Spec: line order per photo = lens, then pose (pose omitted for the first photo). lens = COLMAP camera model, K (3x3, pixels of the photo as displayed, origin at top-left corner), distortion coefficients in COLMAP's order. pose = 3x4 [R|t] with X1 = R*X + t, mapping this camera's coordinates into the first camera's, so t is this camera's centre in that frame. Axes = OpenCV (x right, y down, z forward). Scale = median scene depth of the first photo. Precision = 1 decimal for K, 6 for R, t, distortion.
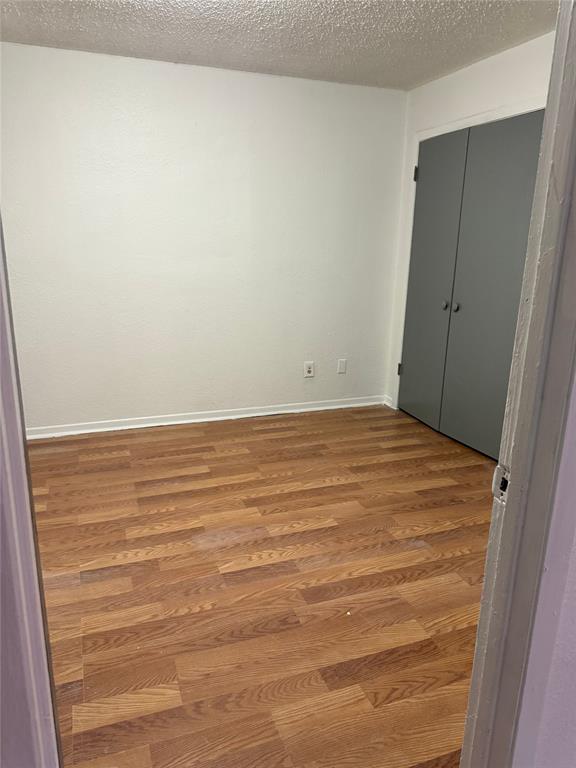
lens RADIAL K [[540.0, 0, 286.7], [0, 540.0, 383.9], [0, 0, 1]] dist [0.000707, -0.012205]
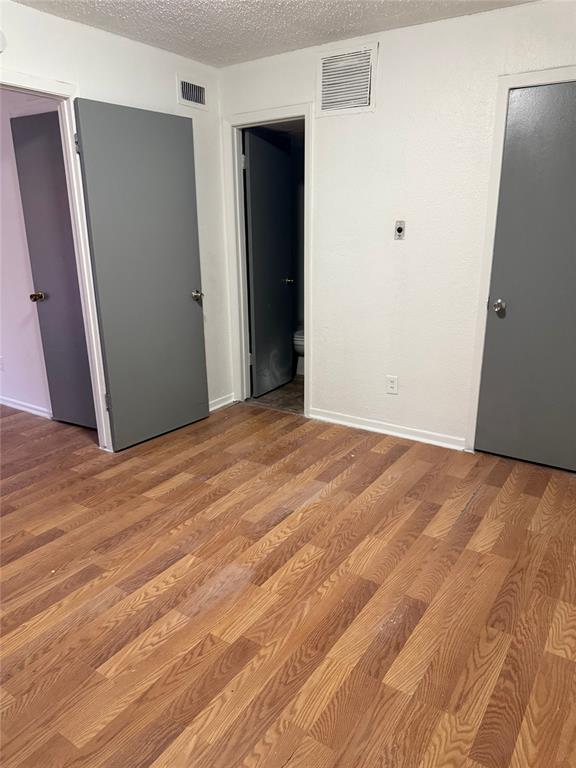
lens RADIAL K [[540.0, 0, 288.5], [0, 540.0, 383.6], [0, 0, 1]] dist [0.000707, -0.012205]
pose [[-0.808761, 0.157675, -0.566607, 0.237285], [-0.163143, 0.865443, 0.473701, -0.419082], [0.565057, 0.475550, -0.674213, 1.503504]]
